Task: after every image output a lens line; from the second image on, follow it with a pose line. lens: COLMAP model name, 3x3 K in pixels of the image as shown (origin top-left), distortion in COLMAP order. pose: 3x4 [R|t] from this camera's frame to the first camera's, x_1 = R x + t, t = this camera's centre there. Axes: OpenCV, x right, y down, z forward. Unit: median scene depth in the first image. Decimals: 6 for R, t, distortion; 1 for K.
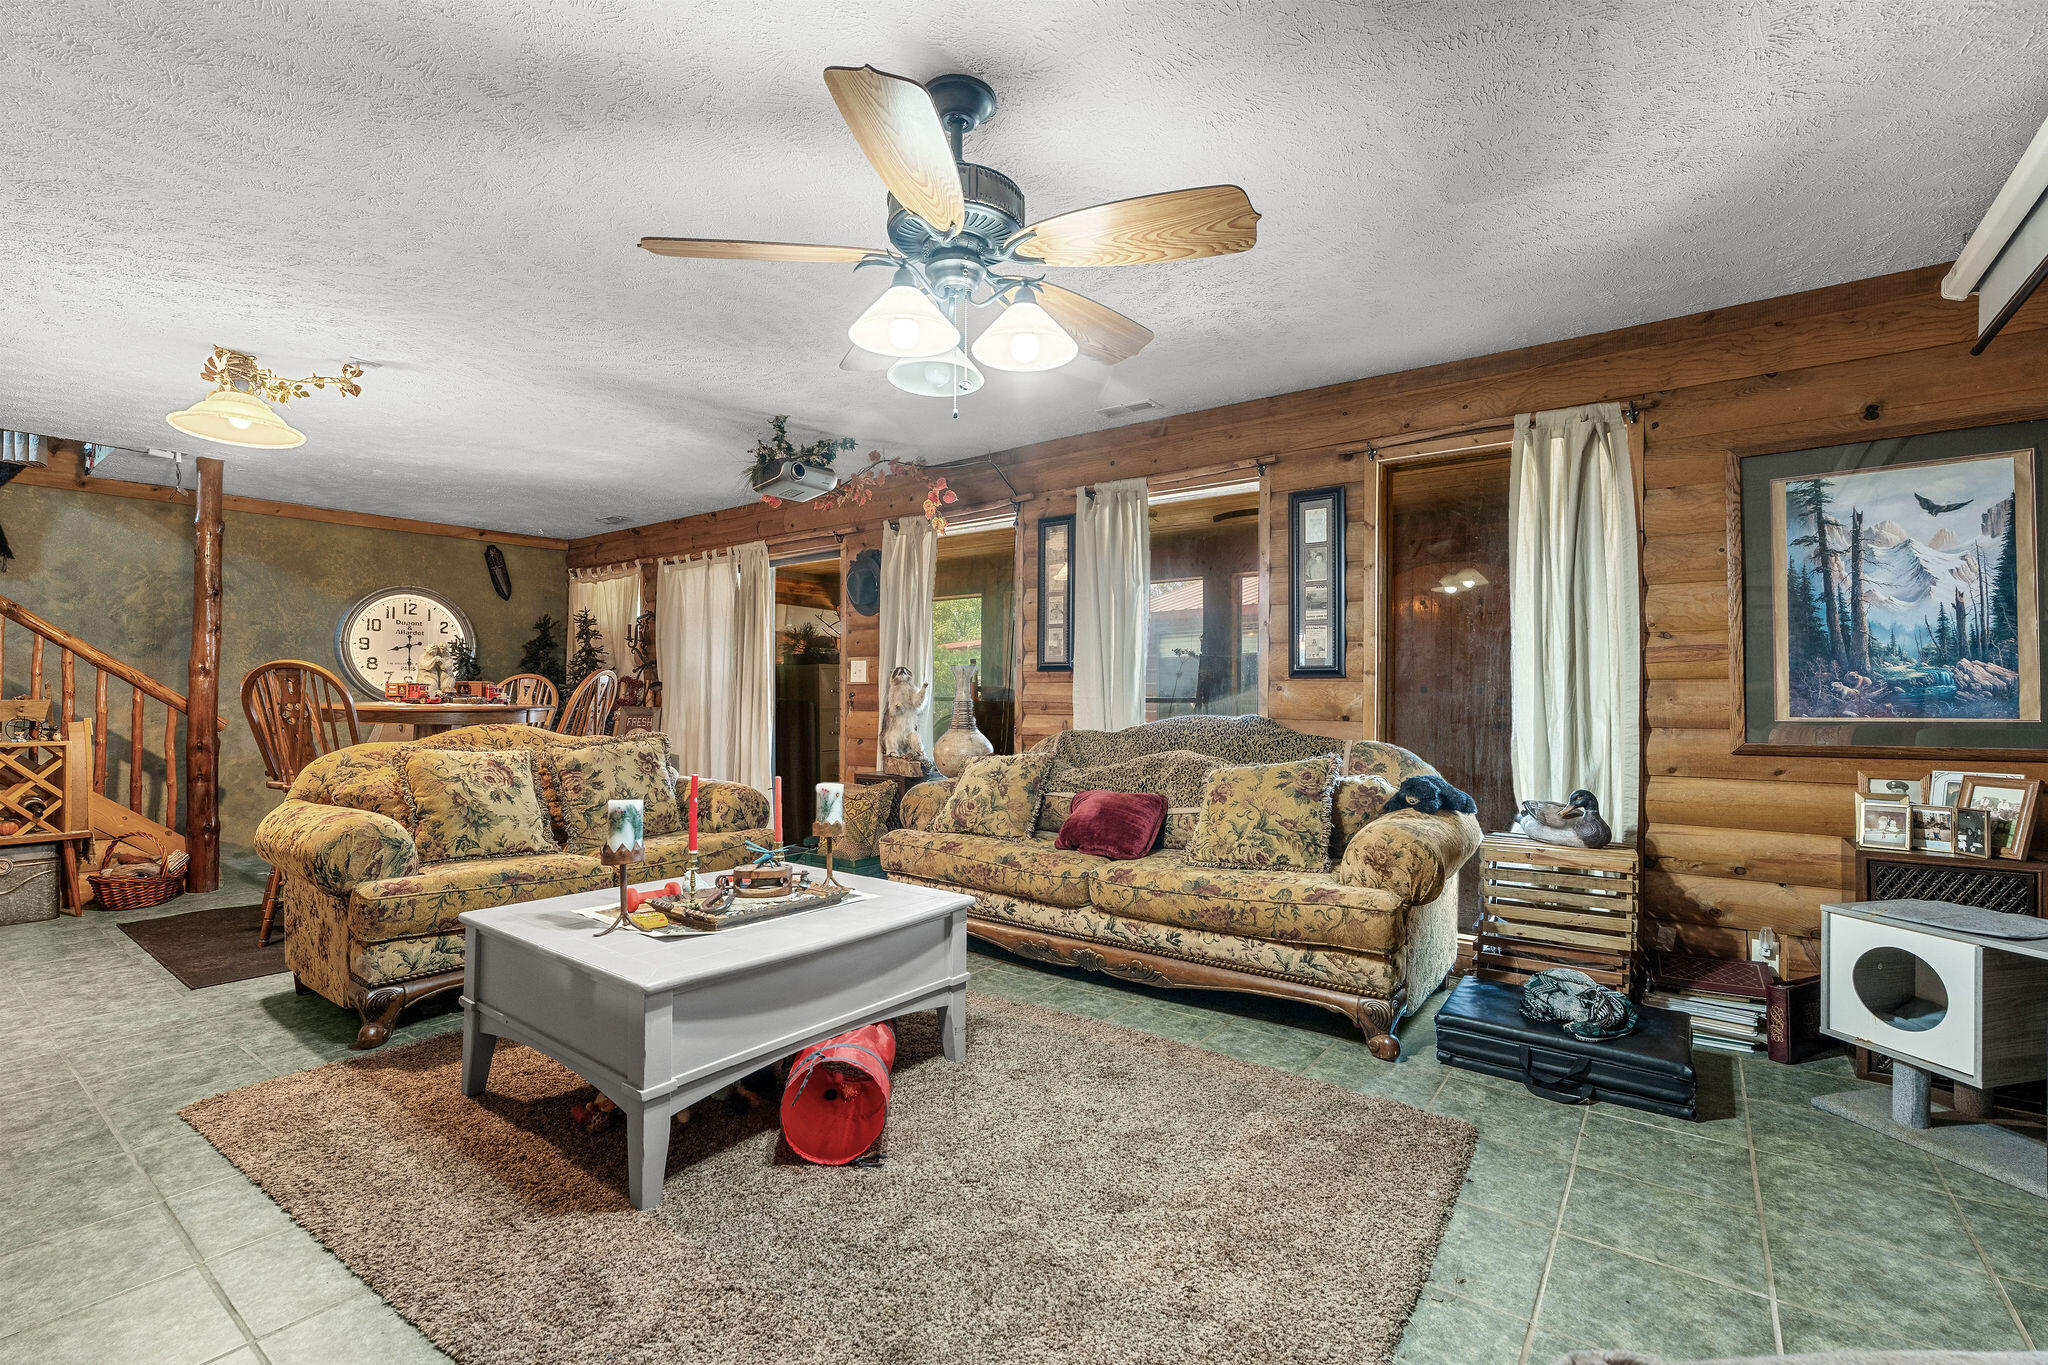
lens RADIAL K [[908.7, 0, 1010.4], [0, 908.7, 686.3], [0, 0, 1]] dist [-0.001805, -0.000024]
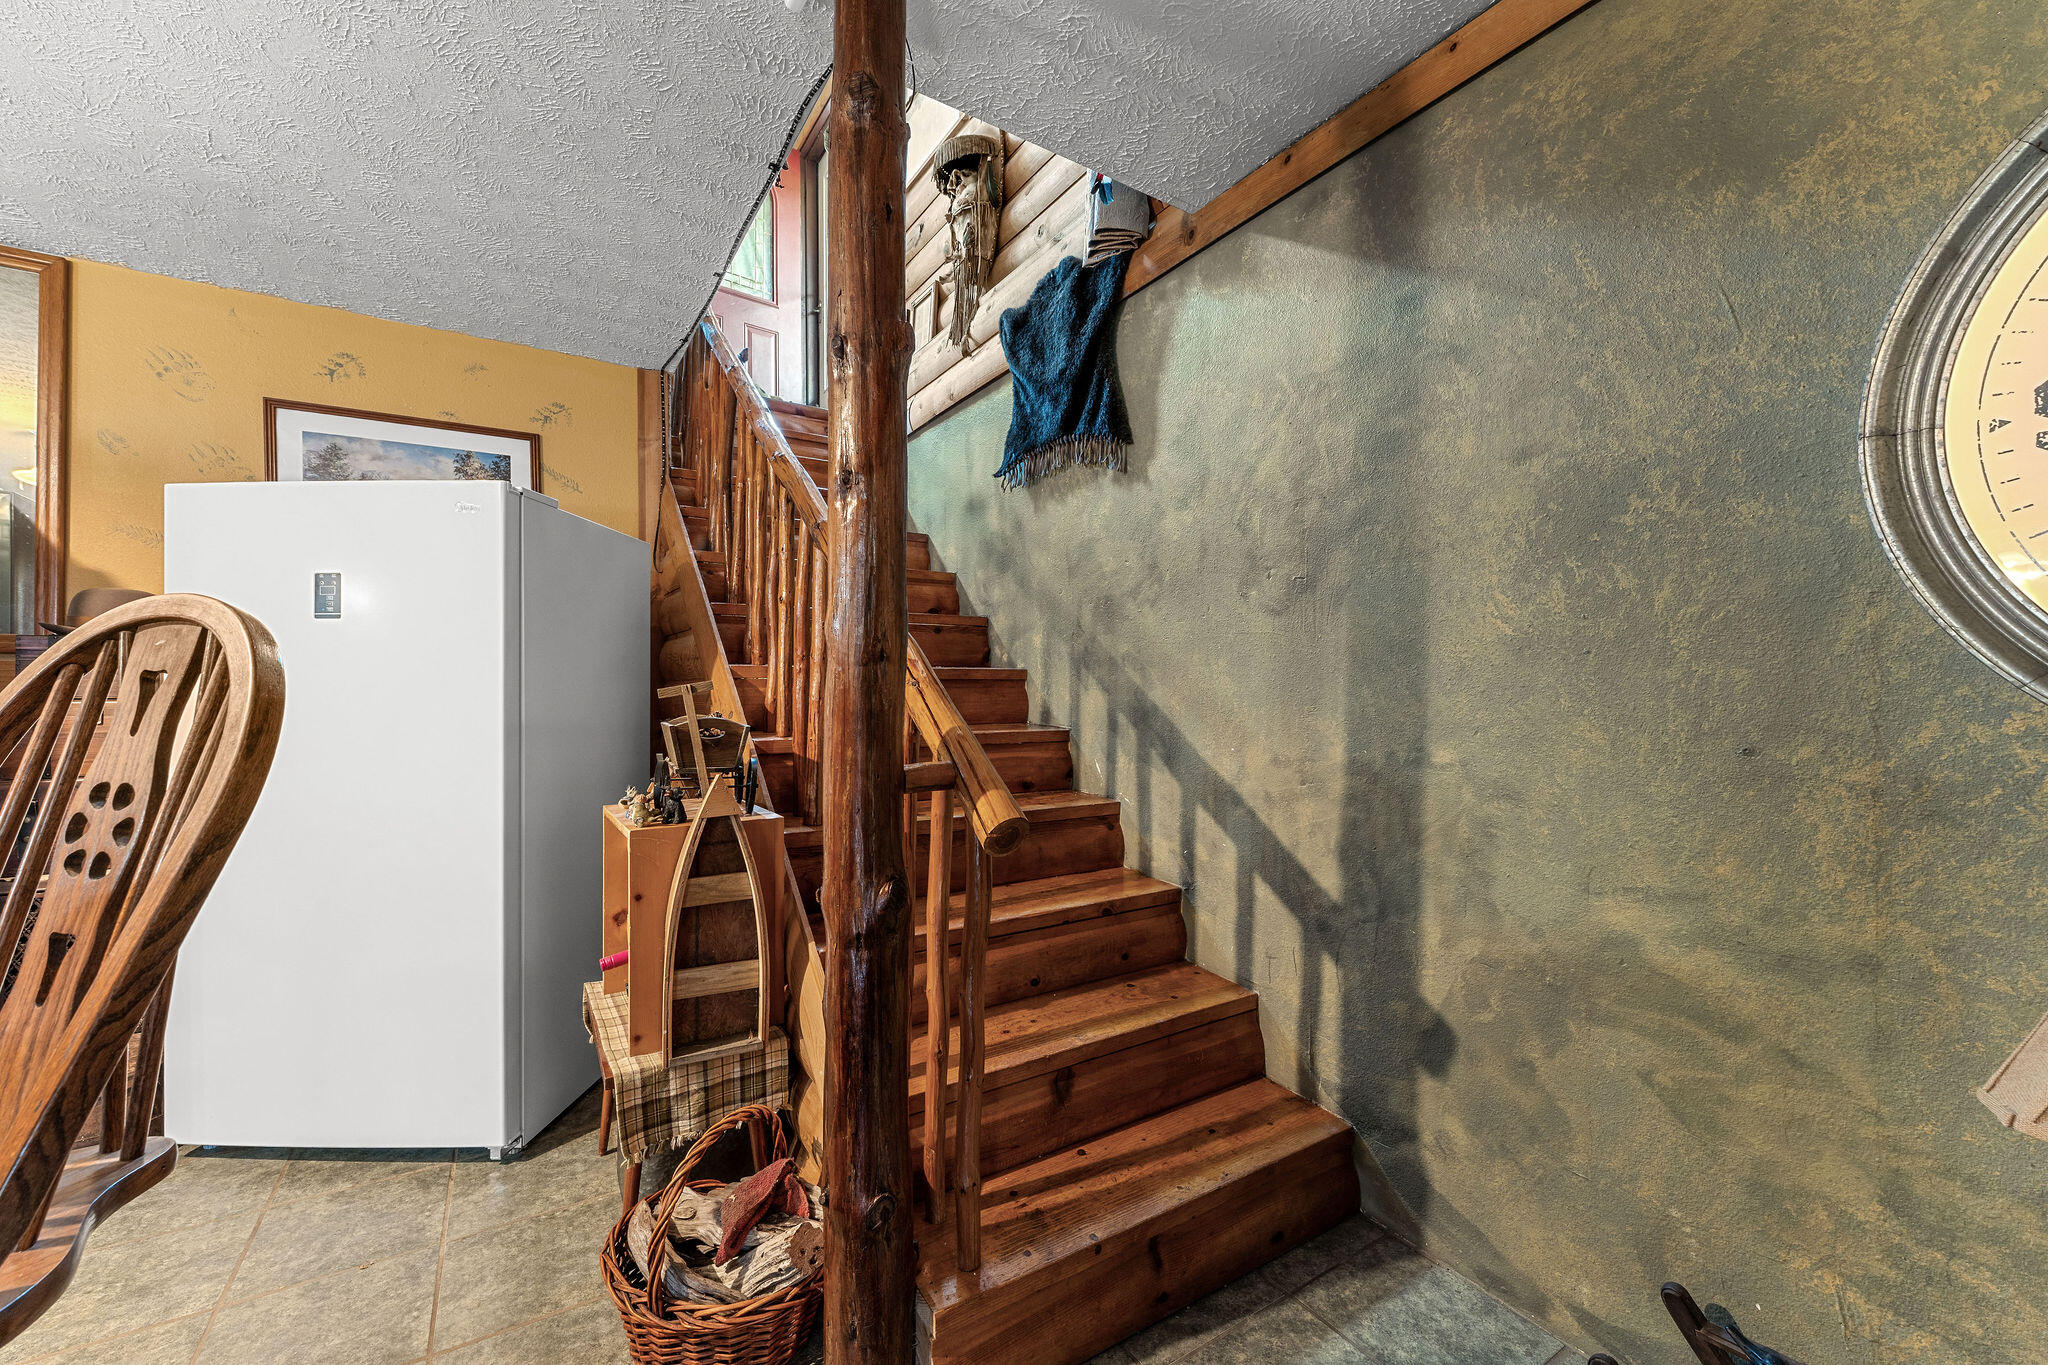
lens RADIAL K [[805.2, 0, 1016.1], [0, 805.2, 687.8], [0, 0, 1]] dist [-0.001836, -0.000560]
pose [[-0.350316, -0.003385, -0.936625, -1.115574], [0.005881, 0.999966, -0.005814, 0.001240], [0.936613, -0.007545, -0.350284, 1.887765]]
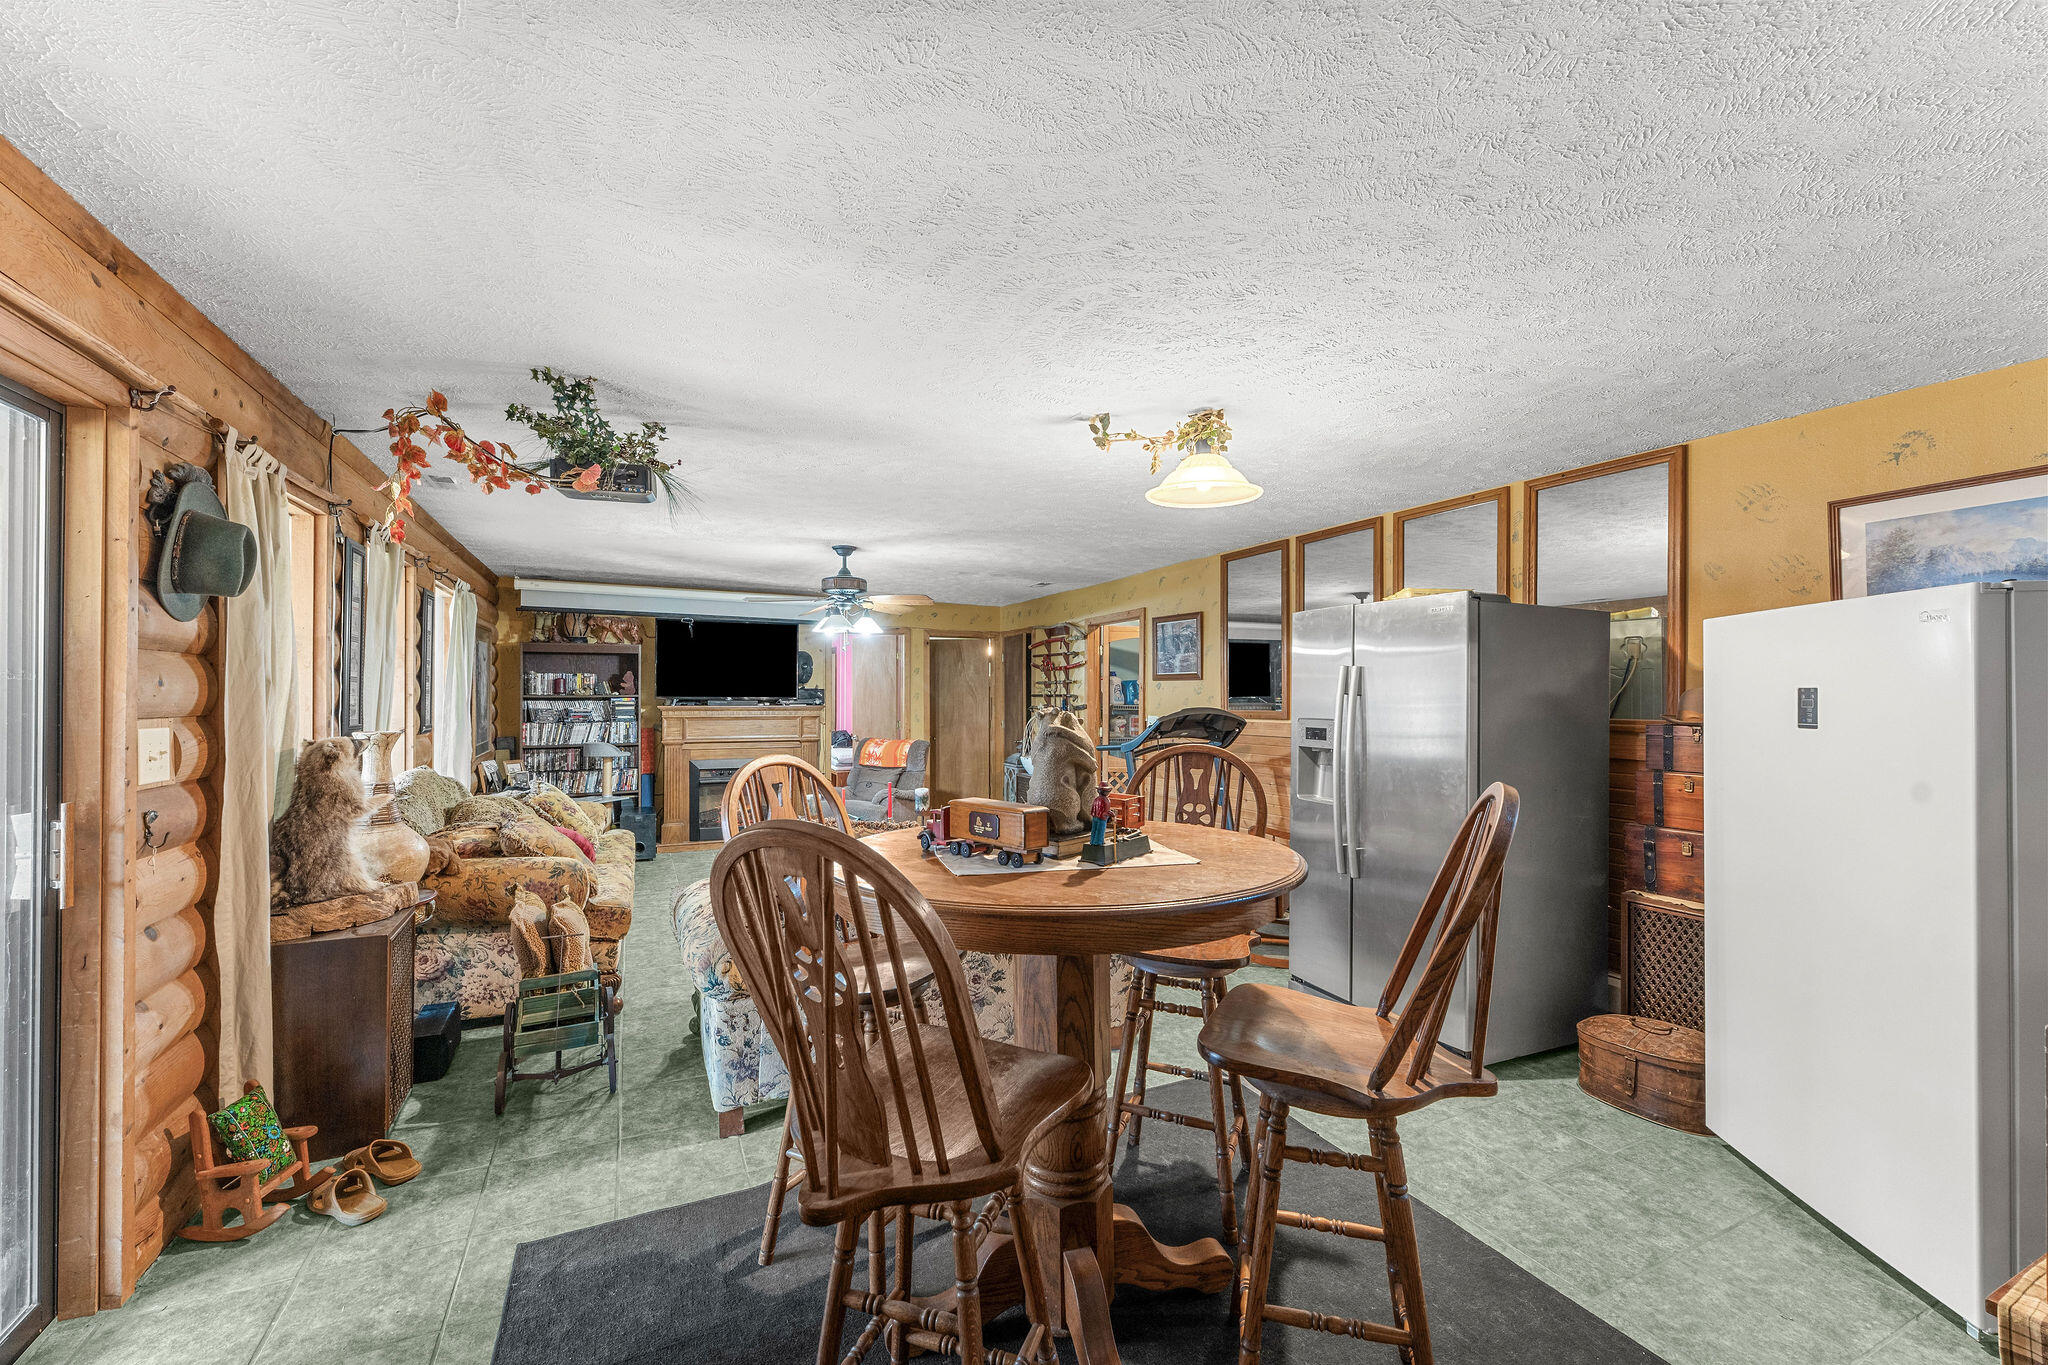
lens RADIAL K [[805.2, 0, 1011.3], [0, 805.2, 694.2], [0, 0, 1]] dist [-0.001836, -0.000560]
pose [[-0.886355, -0.004720, 0.462982, -1.237591], [-0.010025, 0.999909, -0.008999, -0.084559], [-0.462898, -0.012618, -0.886322, 2.125505]]
